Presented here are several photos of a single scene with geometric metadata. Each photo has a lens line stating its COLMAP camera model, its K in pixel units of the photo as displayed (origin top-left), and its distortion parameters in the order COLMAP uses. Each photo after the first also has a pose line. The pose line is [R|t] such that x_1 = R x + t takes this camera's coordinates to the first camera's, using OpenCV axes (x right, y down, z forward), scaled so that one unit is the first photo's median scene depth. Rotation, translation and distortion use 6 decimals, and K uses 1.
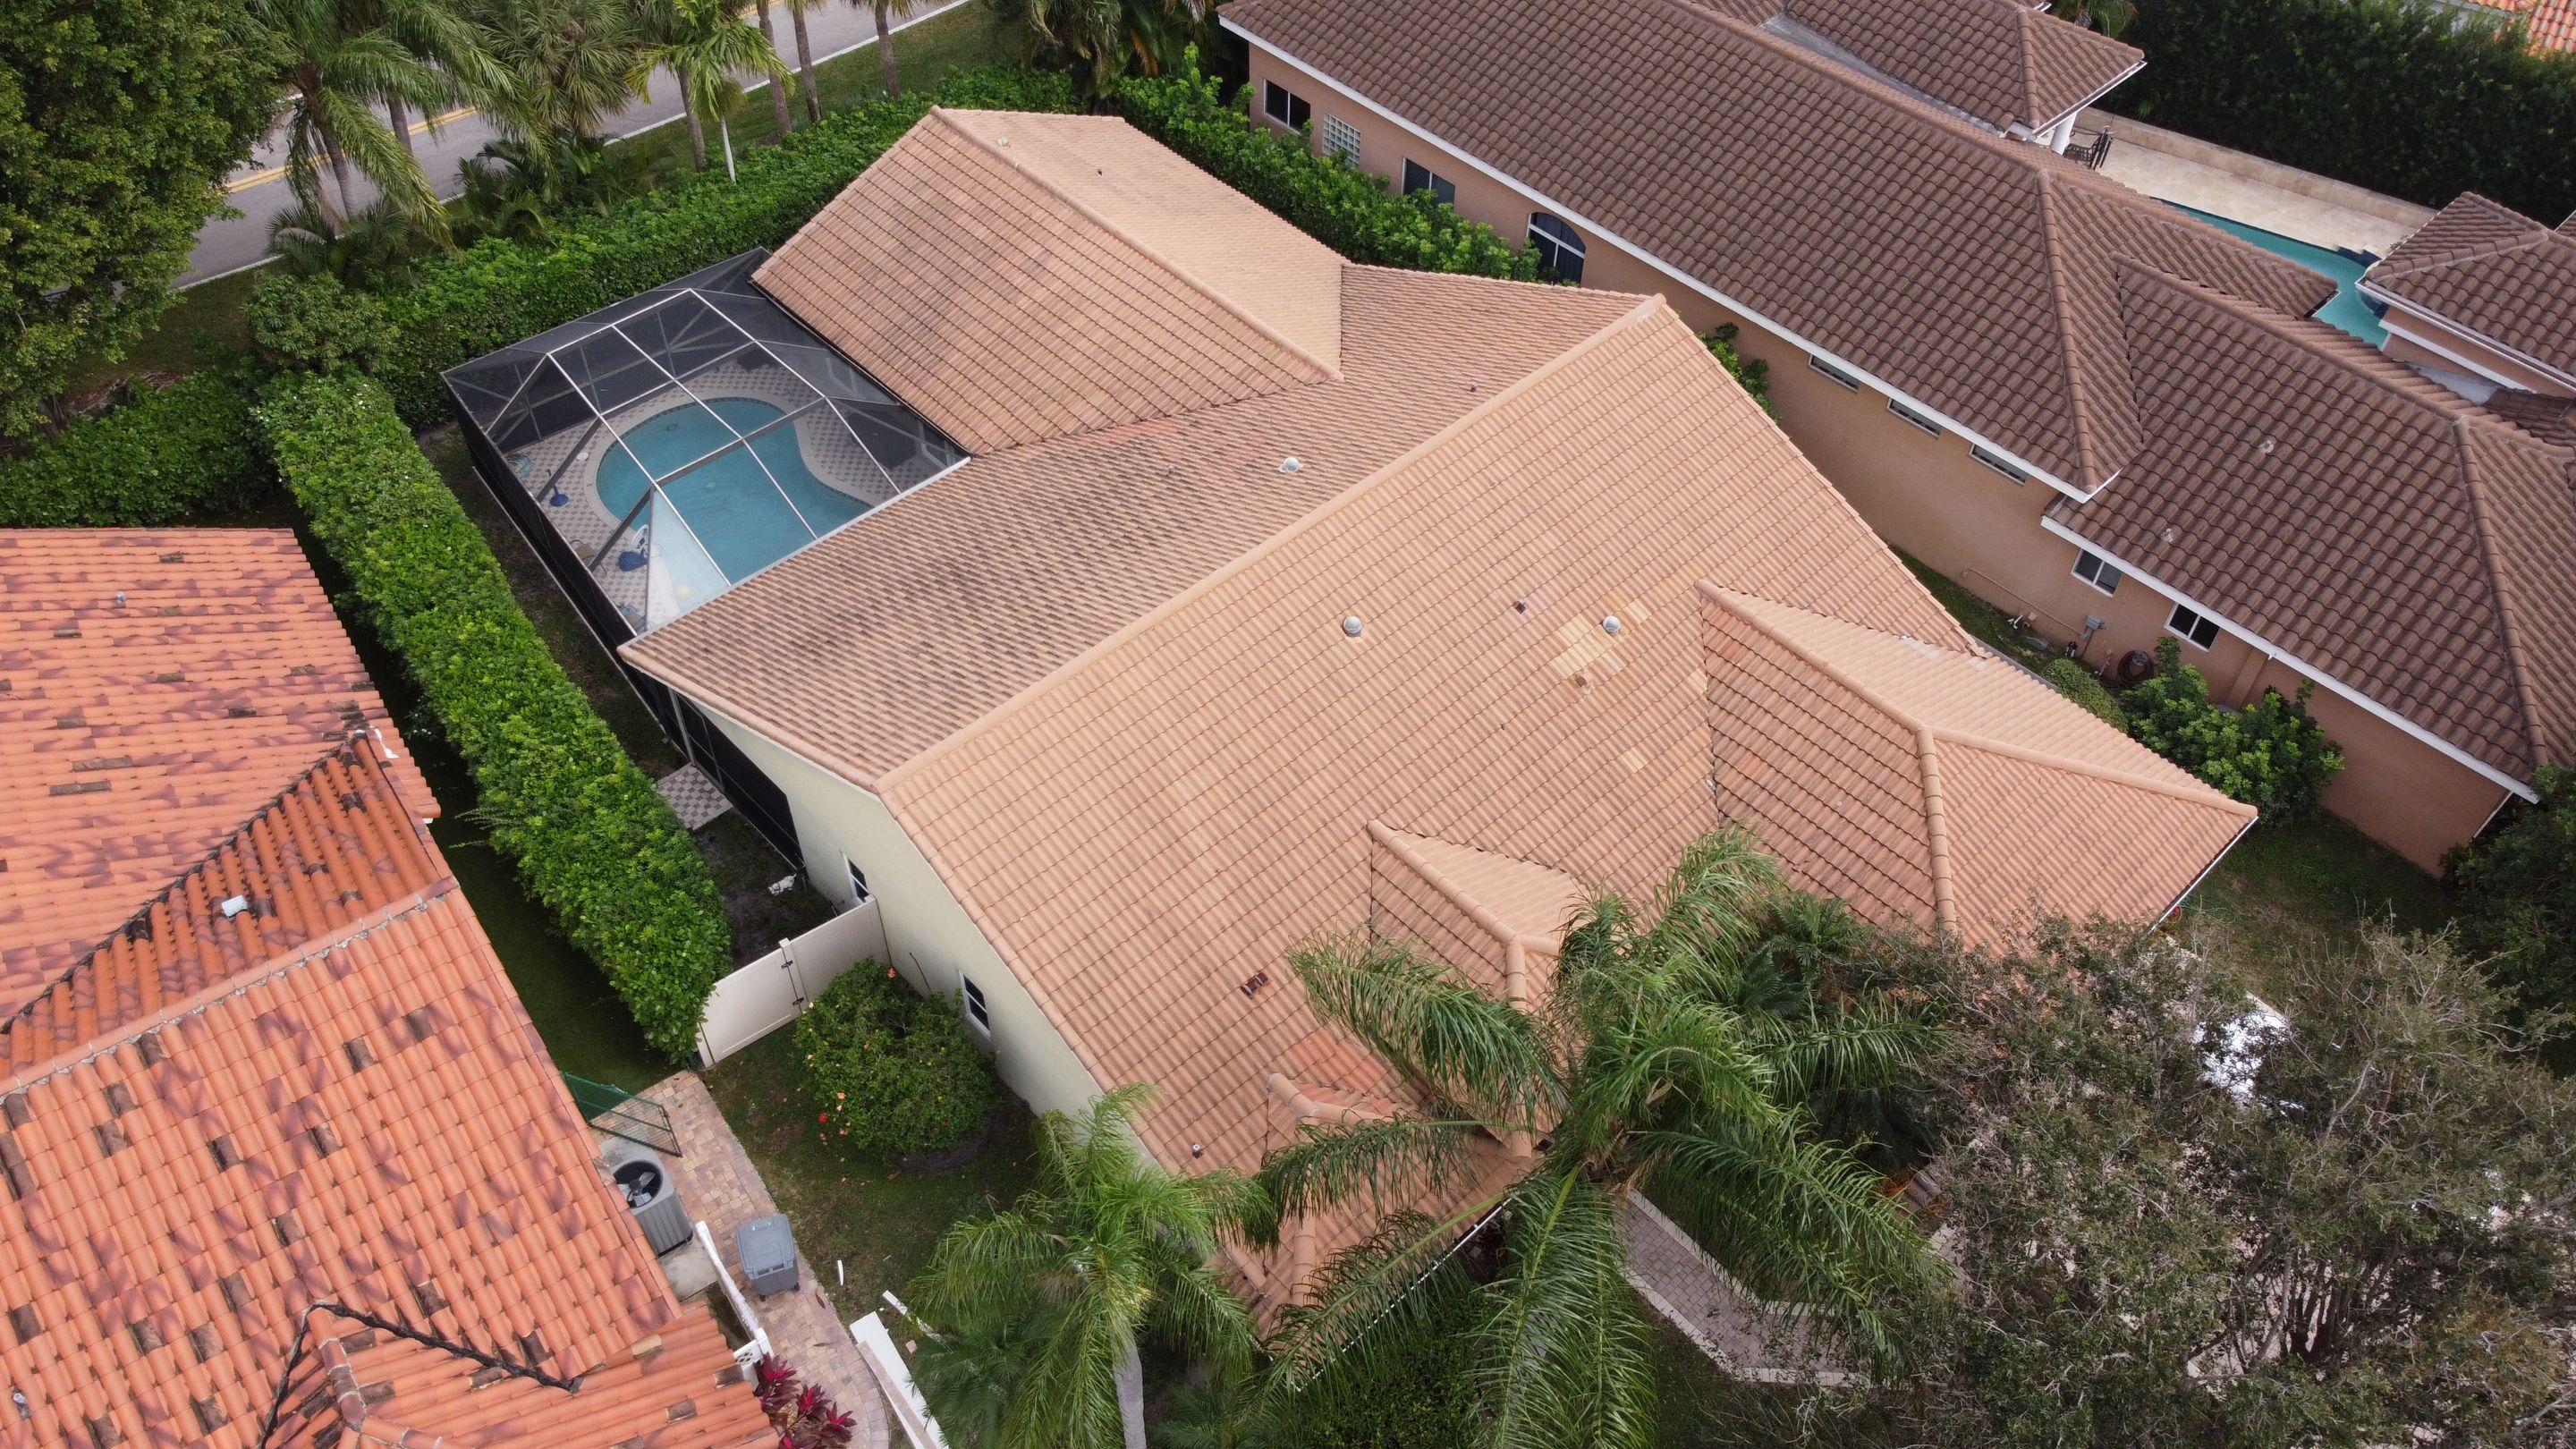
lens RADIAL K [[1929.4, 0, 1281.9], [0, 1929.4, 722.0], [0, 0, 1]] dist [0.005386, -0.005888]
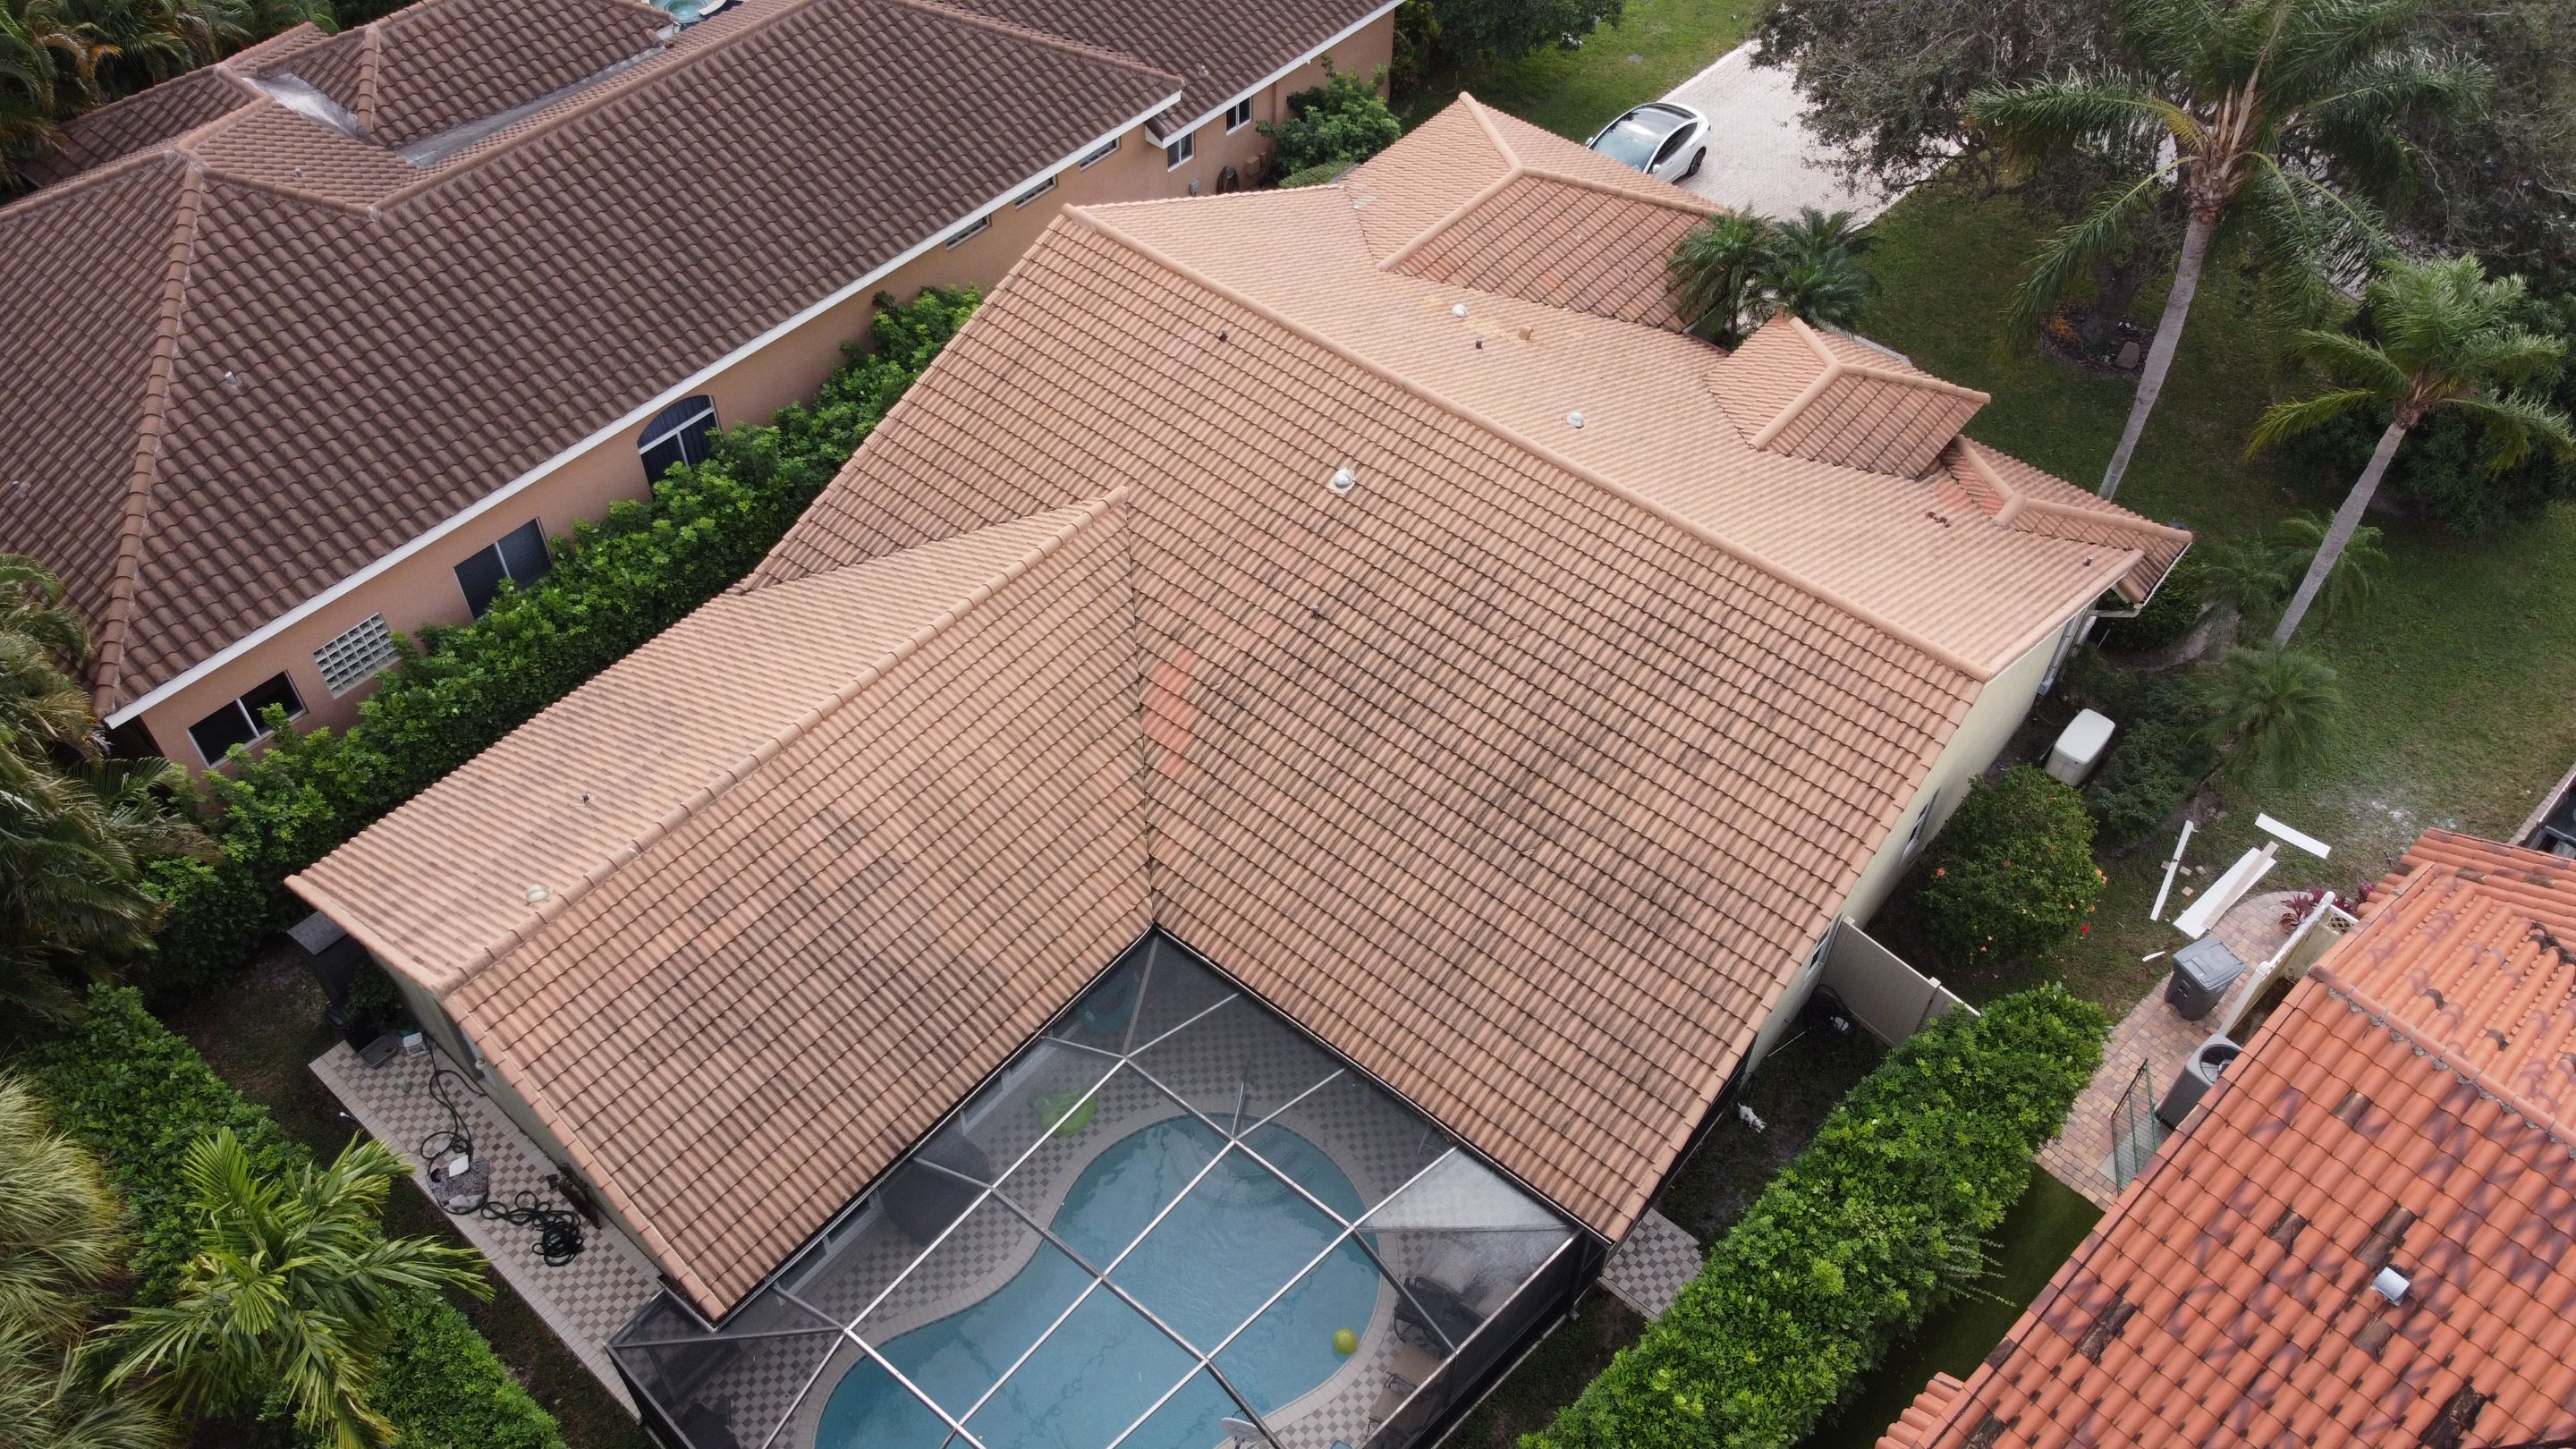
lens RADIAL K [[1929.4, 0, 1281.9], [0, 1929.4, 722.0], [0, 0, 1]] dist [0.005386, -0.005888]
pose [[-0.124800, -0.742602, 0.658003, -0.728381], [0.722618, 0.386417, 0.573154, -0.680507], [-0.679888, 0.547014, 0.488393, 0.692678]]
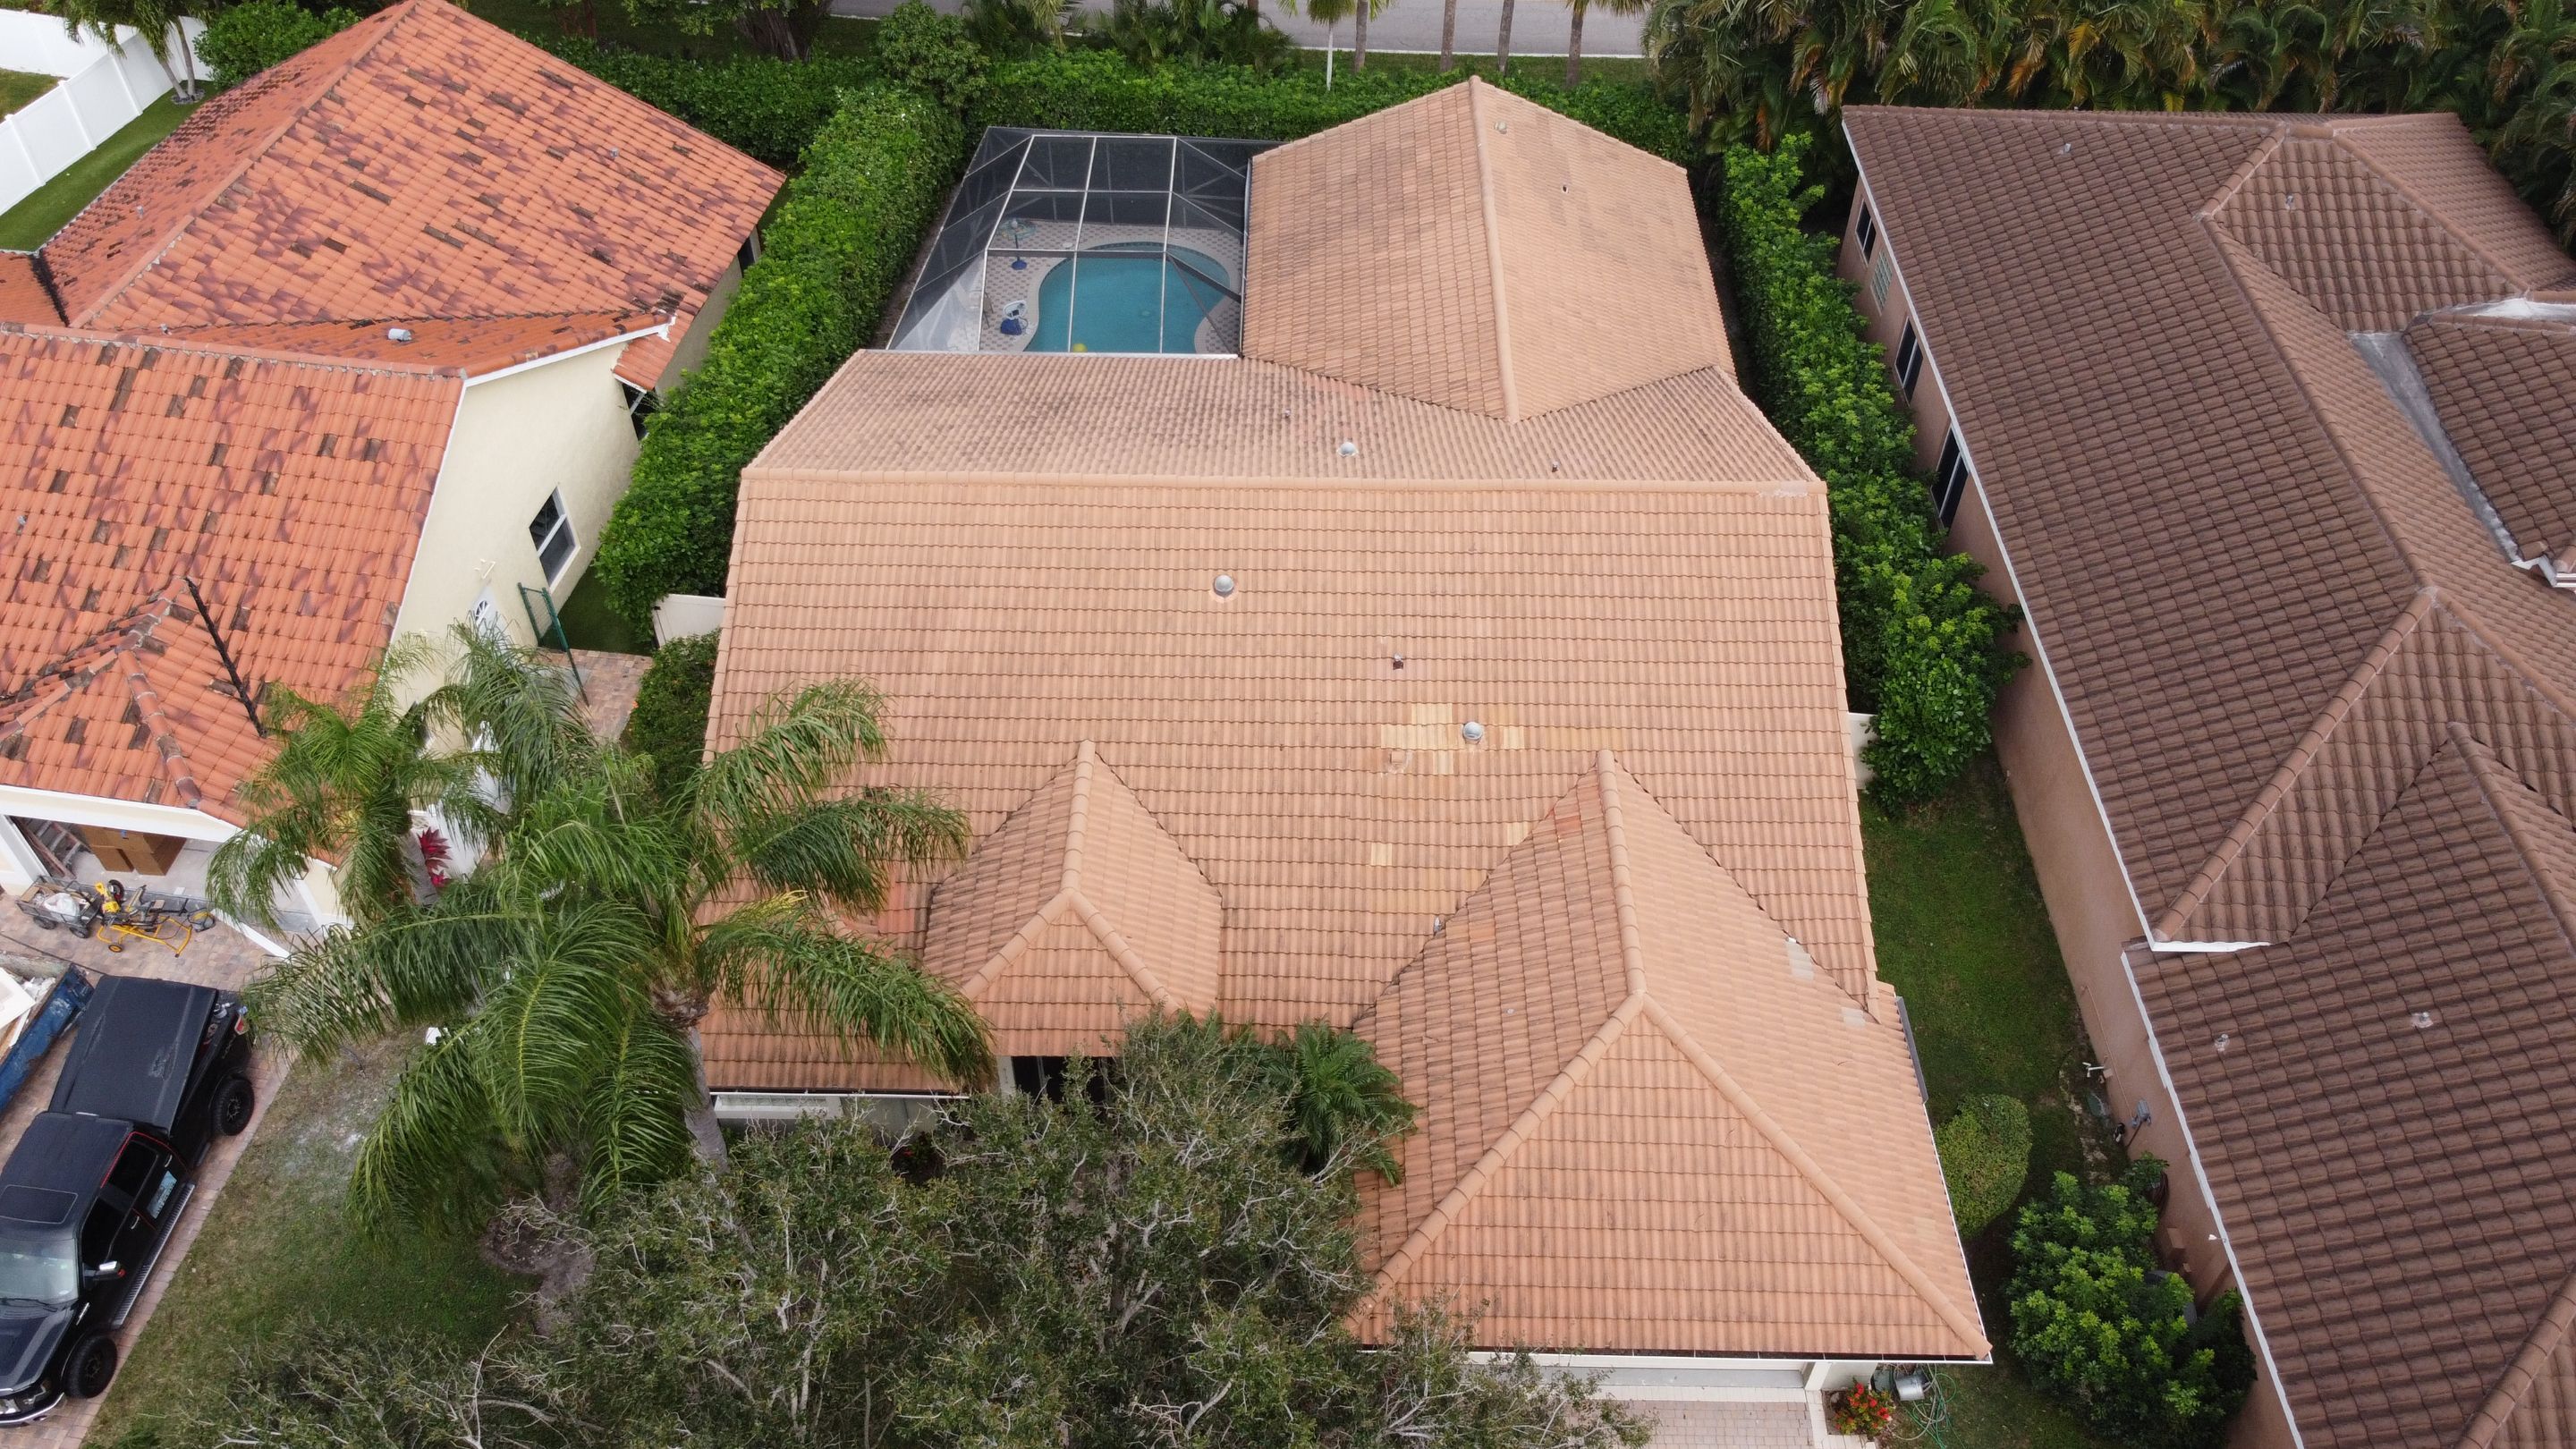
lens RADIAL K [[1929.4, 0, 1281.9], [0, 1929.4, 722.0], [0, 0, 1]] dist [0.005386, -0.005888]
pose [[0.720117, 0.490737, -0.490519, 0.578660], [-0.512149, 0.852890, 0.101398, -0.105641], [0.468119, 0.178200, 0.865511, 0.166895]]
